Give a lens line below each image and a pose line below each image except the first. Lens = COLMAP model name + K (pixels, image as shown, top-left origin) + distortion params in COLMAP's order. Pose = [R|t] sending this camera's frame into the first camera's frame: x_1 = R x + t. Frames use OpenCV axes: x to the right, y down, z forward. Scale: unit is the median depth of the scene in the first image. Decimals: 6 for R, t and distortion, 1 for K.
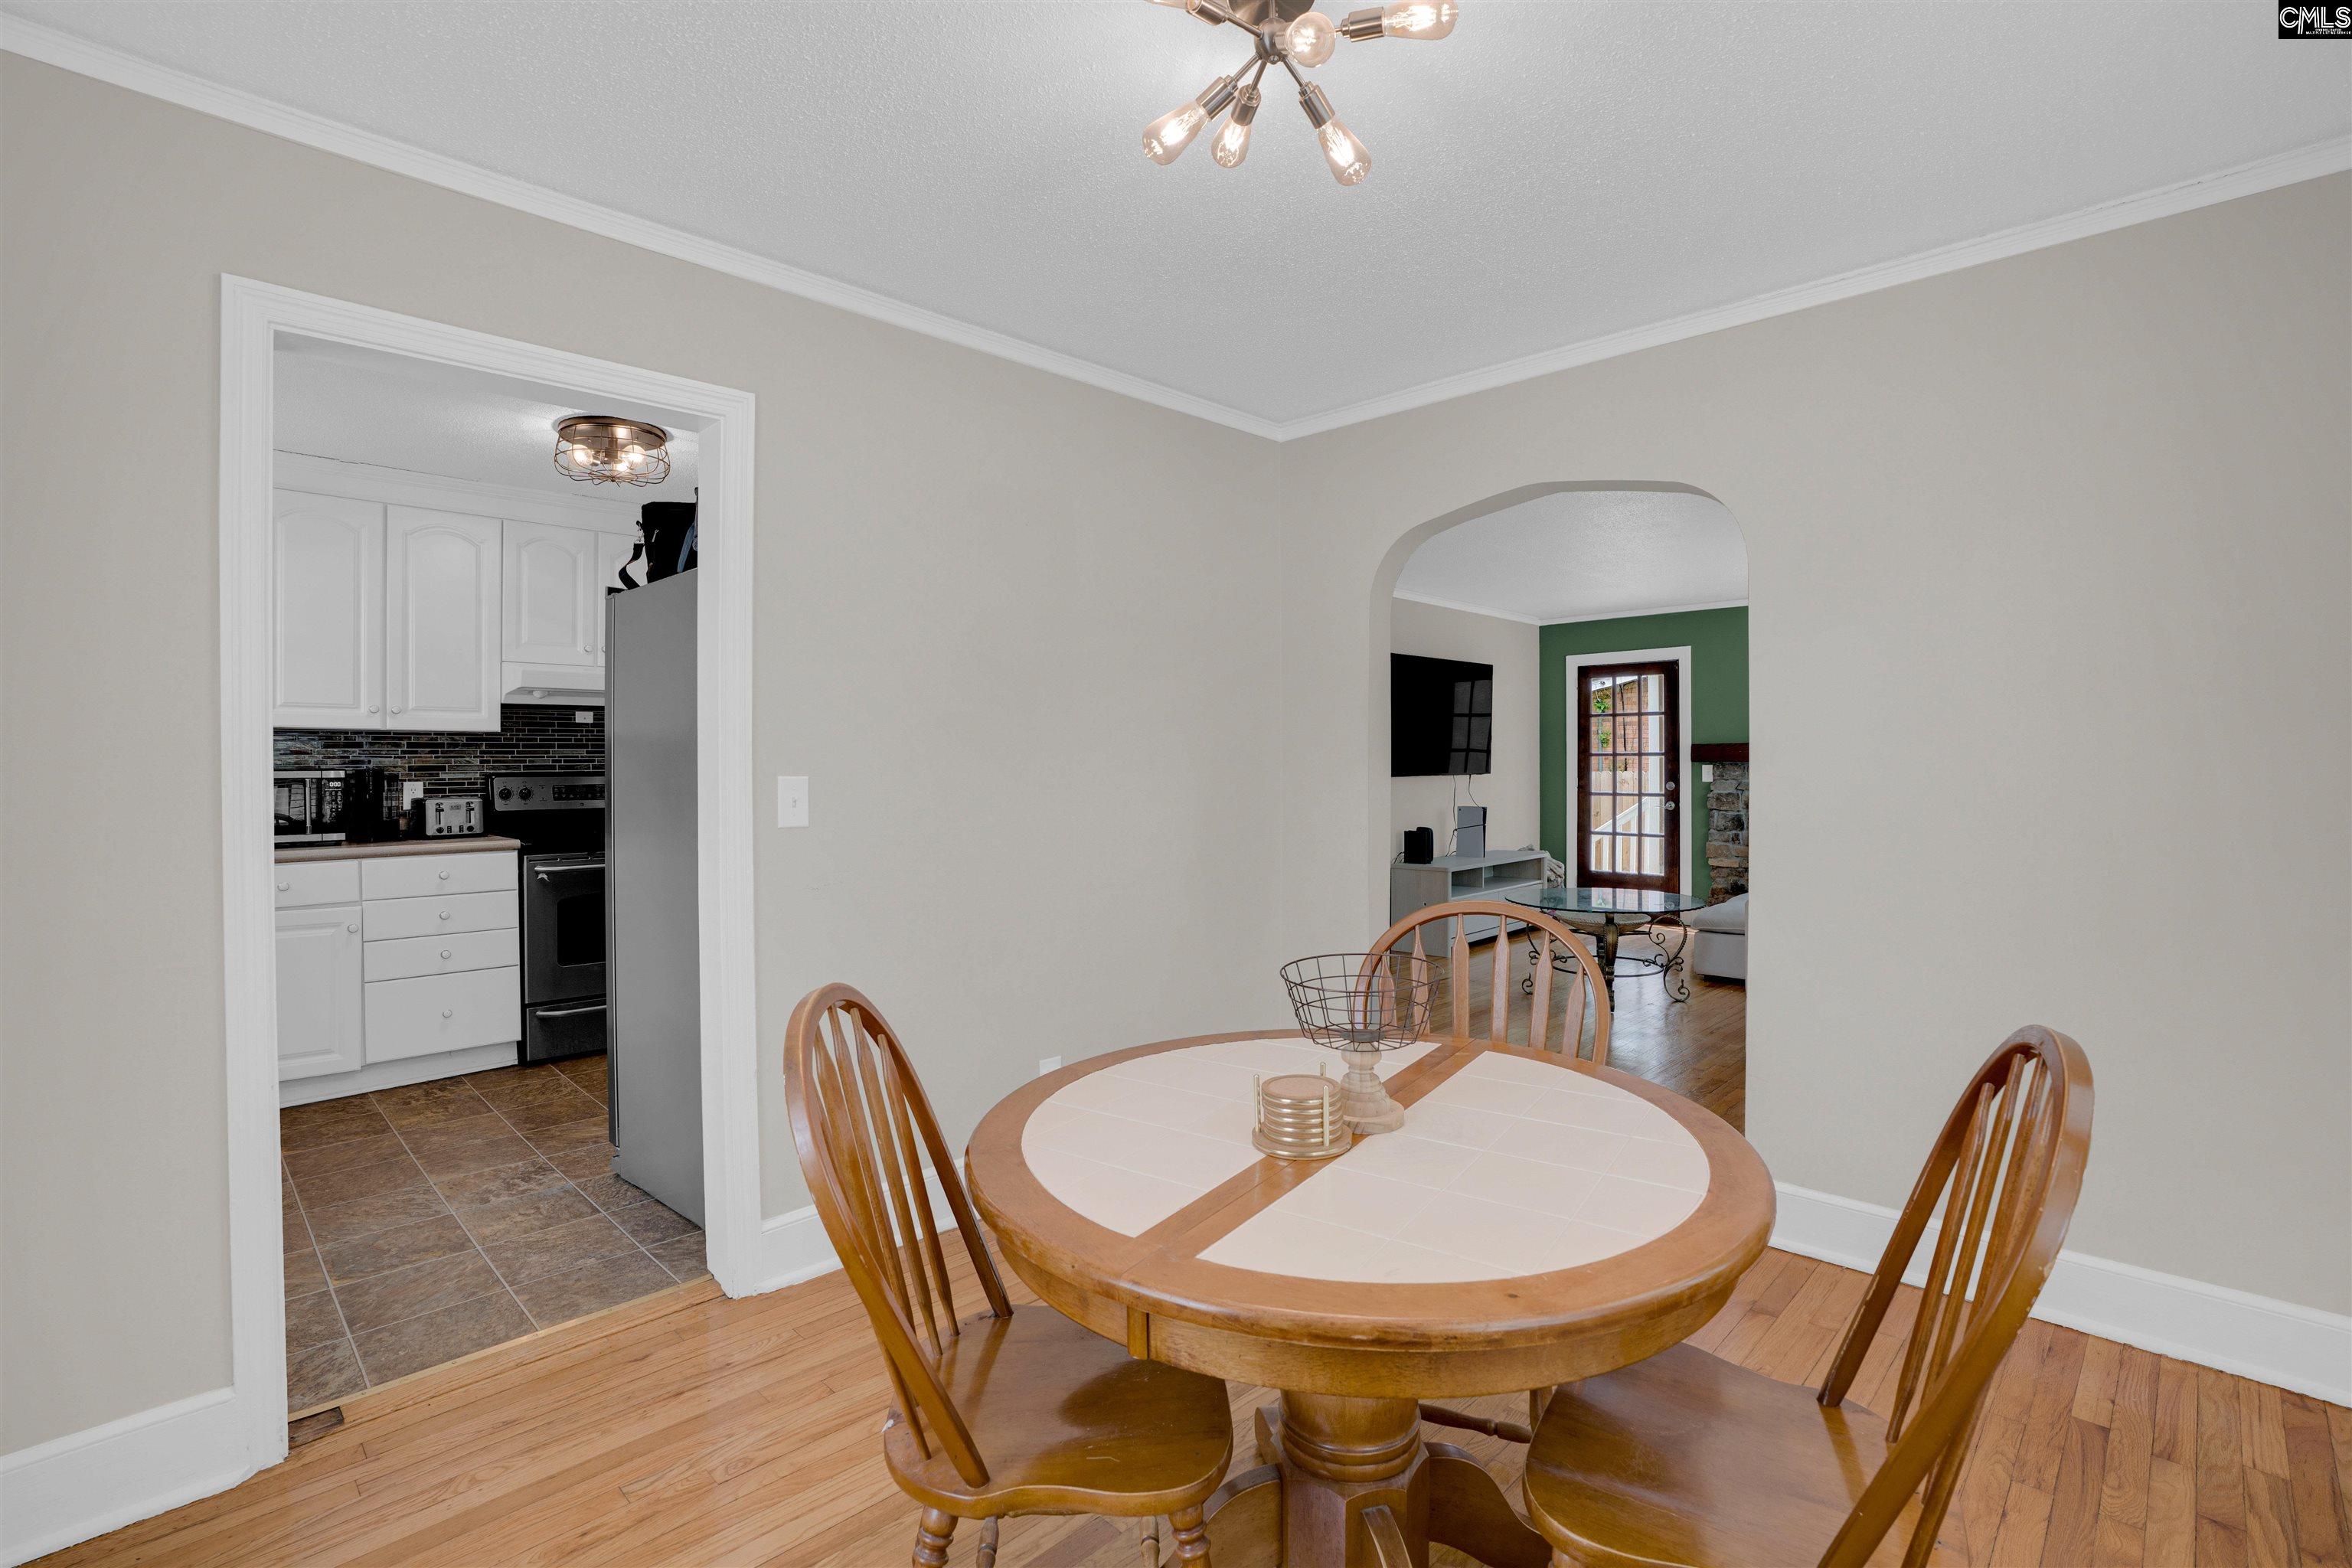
lens RADIAL K [[1166.7, 0, 1176.0], [0, 1166.7, 784.0], [0, 0, 1]] dist [-0.025859, 0.001460]
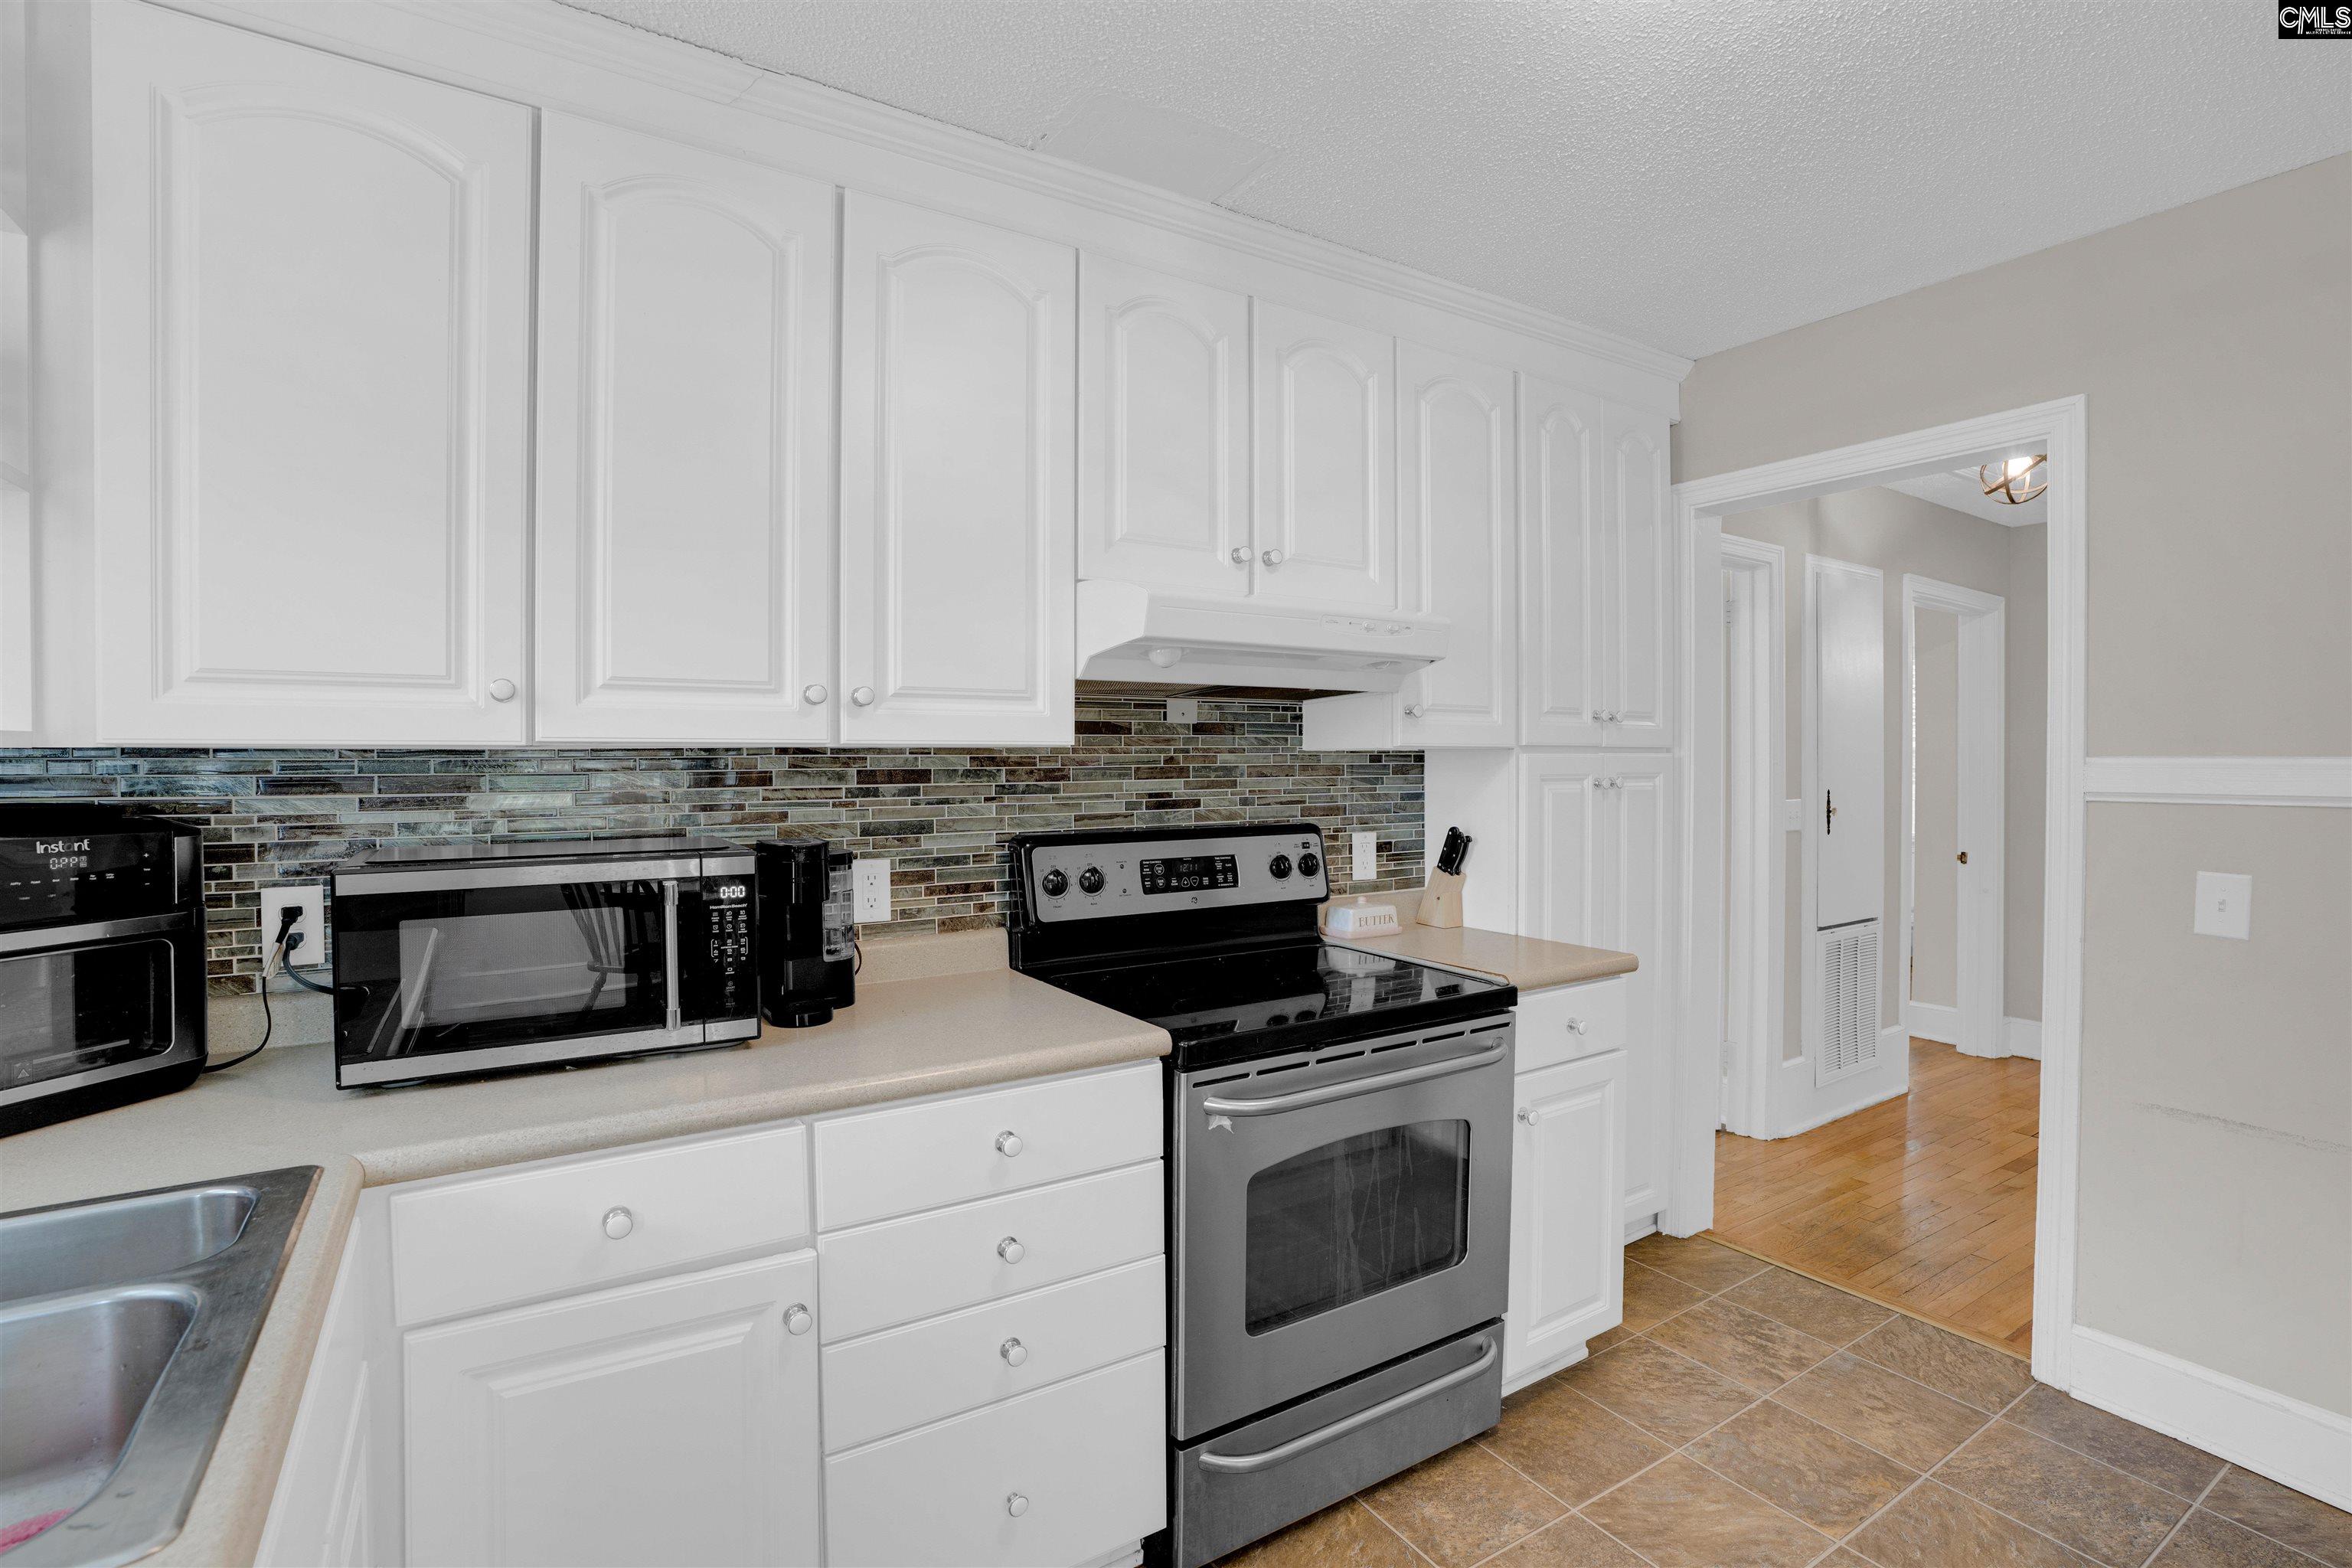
lens RADIAL K [[1097.9, 0, 1184.0], [0, 1097.9, 785.4], [0, 0, 1]] dist [-0.072358, 0.022975]
pose [[0.983107, -0.000027, -0.183029, -0.477135], [0.001841, 0.999951, 0.009743, -0.035623], [0.183020, -0.009915, 0.983059, 0.621701]]
